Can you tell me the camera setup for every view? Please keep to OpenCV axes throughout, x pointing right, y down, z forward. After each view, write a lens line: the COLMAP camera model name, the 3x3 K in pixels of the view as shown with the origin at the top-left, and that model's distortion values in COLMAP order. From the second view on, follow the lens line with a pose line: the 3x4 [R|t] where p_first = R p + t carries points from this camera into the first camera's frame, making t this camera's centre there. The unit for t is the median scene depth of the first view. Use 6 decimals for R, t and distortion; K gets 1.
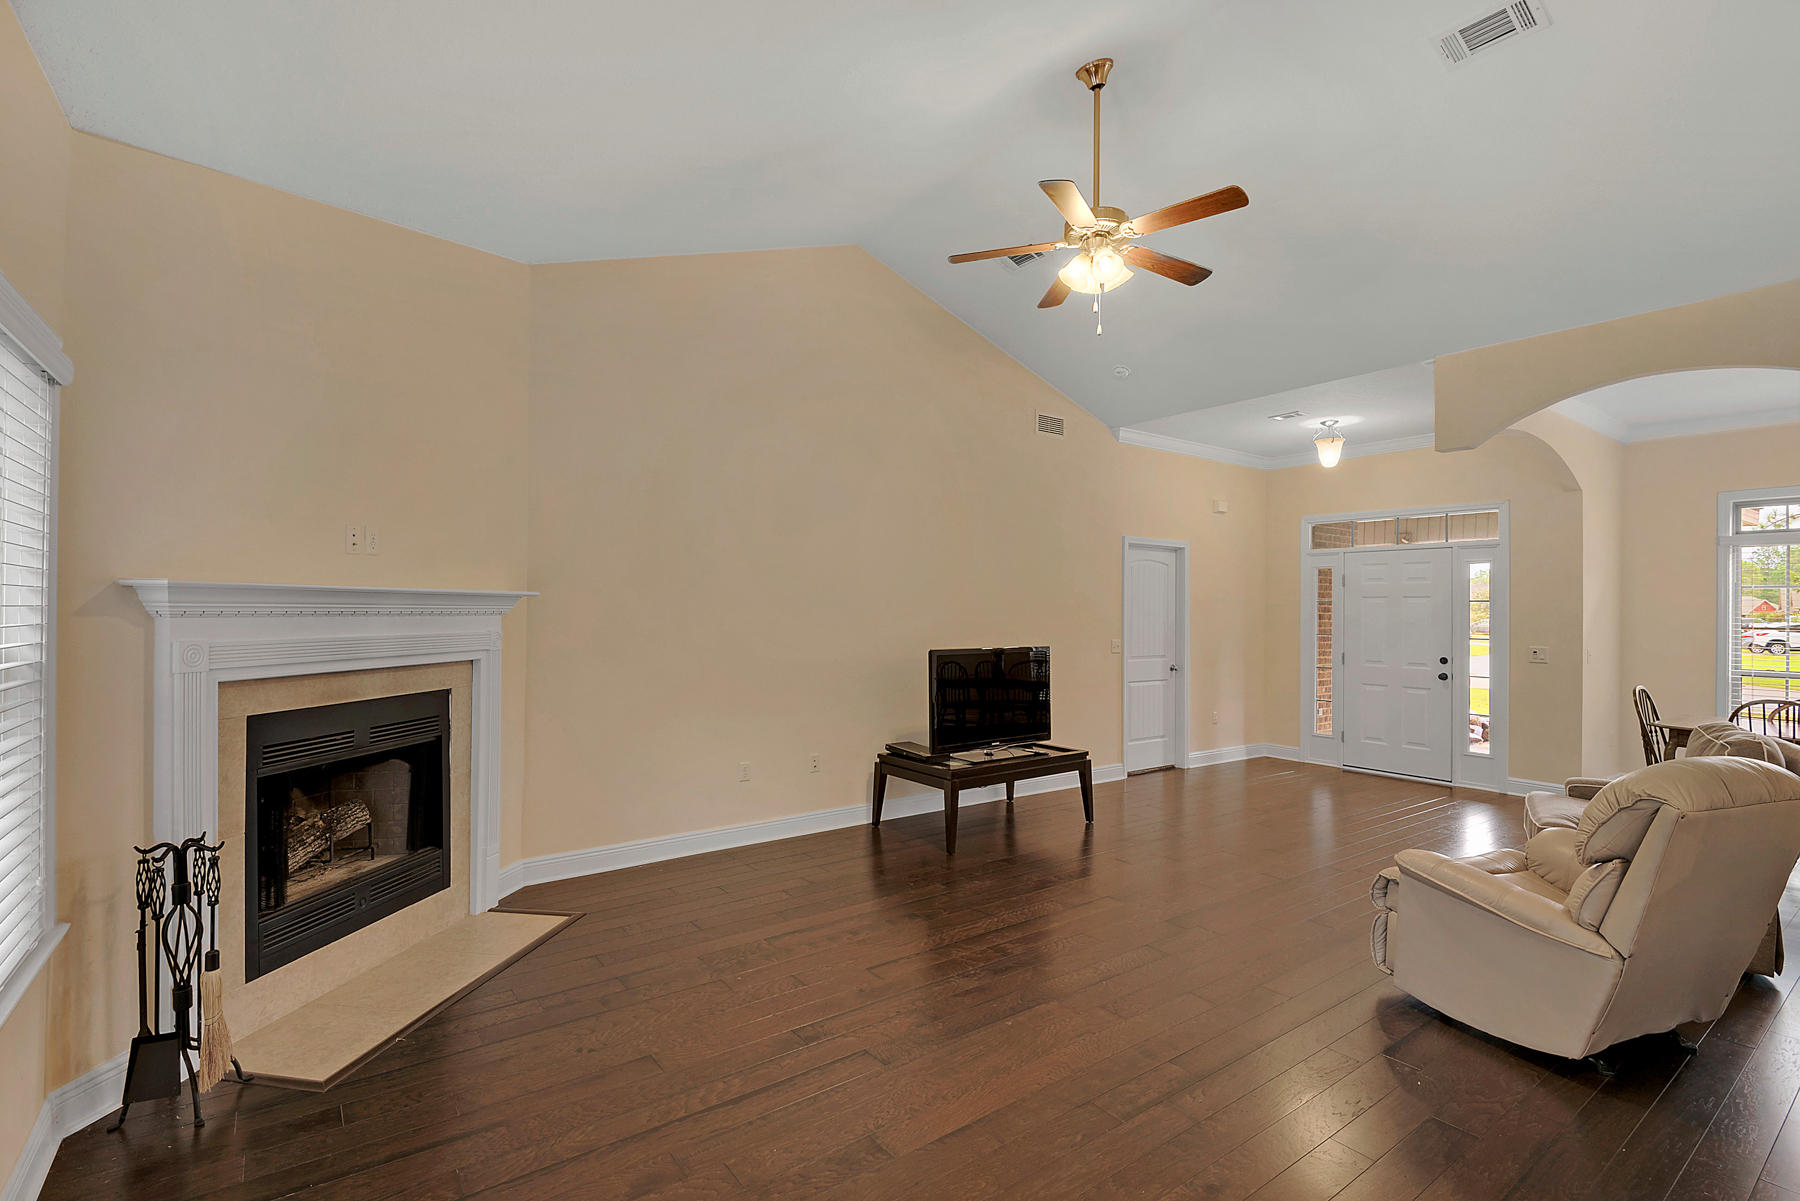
lens RADIAL K [[855.6, 0, 900.0], [0, 855.6, 600.5], [0, 0, 1]] dist [-0.002853, -0.001188]
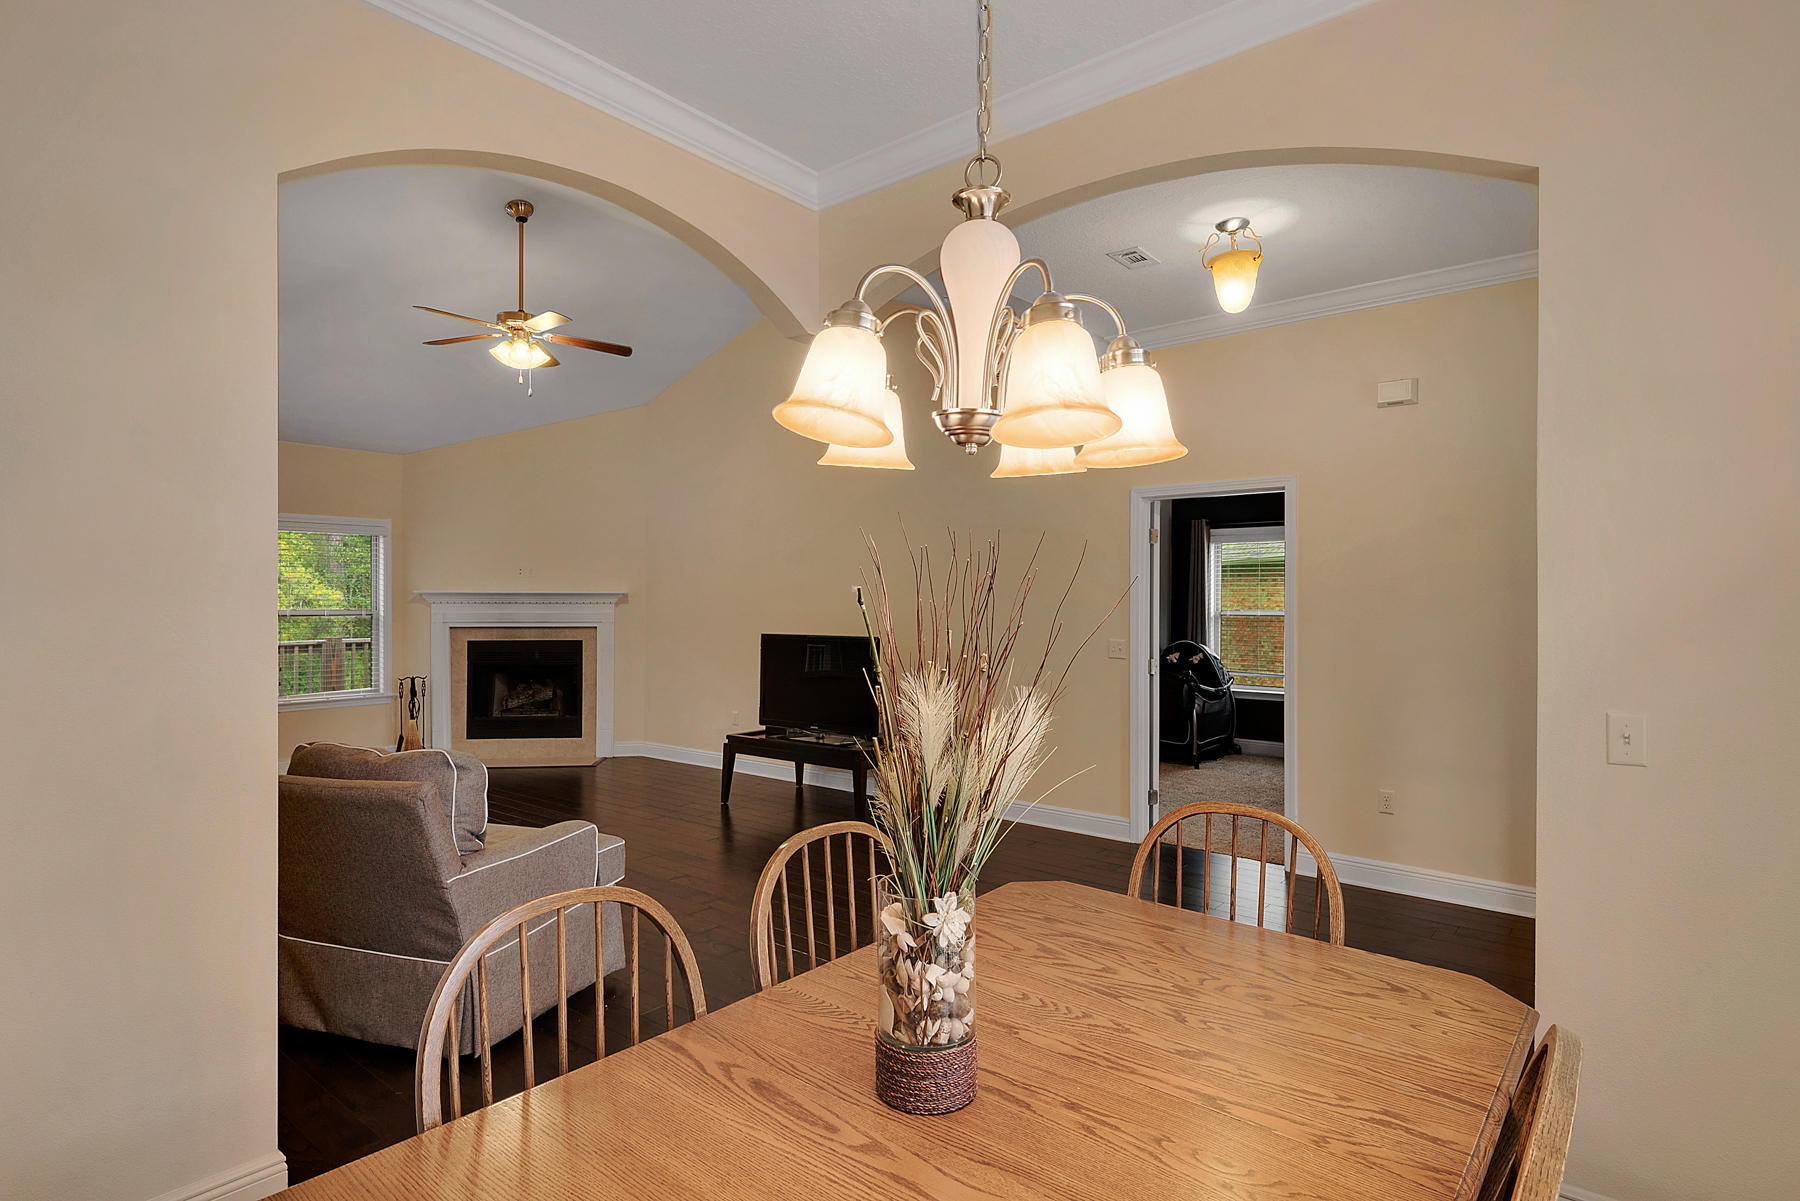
lens RADIAL K [[927.9, 0, 912.2], [0, 927.9, 602.4], [0, 0, 1]] dist [0.034172, -0.027419]
pose [[0.239151, -0.006572, -0.970960, 1.883096], [0.009072, 0.999949, -0.004534, 0.031447], [0.970940, -0.007724, 0.239198, 1.283595]]
